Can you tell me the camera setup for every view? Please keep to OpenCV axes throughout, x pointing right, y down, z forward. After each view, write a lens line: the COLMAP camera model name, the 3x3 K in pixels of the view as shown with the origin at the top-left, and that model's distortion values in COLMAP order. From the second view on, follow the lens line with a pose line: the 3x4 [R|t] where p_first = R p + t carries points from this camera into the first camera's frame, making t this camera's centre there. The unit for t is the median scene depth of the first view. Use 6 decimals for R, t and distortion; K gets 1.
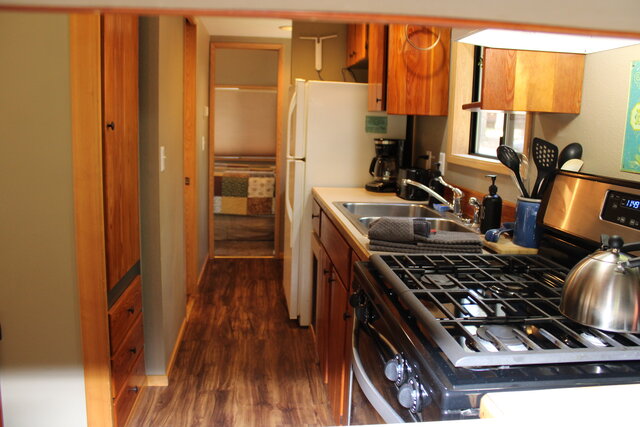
lens RADIAL K [[528.7, 0, 320.0], [0, 528.7, 213.5], [0, 0, 1]] dist [-0.124487, 0.001208]
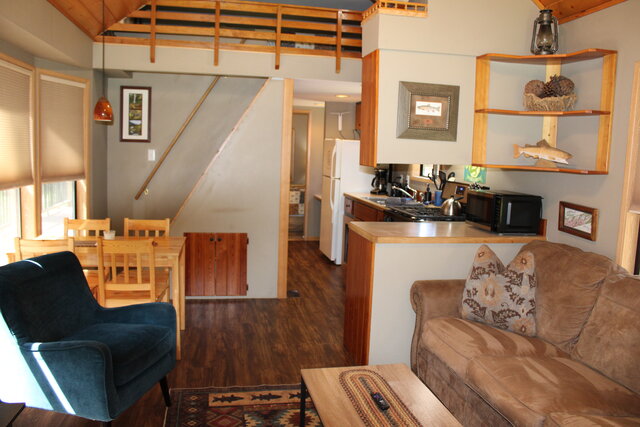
lens RADIAL K [[528.7, 0, 320.0], [0, 528.7, 213.5], [0, 0, 1]] dist [-0.124487, 0.001208]
pose [[0.996938, -0.004830, 0.078042, -0.327810], [0.008092, 0.999104, -0.041530, 0.140850], [-0.077771, 0.042035, 0.996085, -1.240688]]
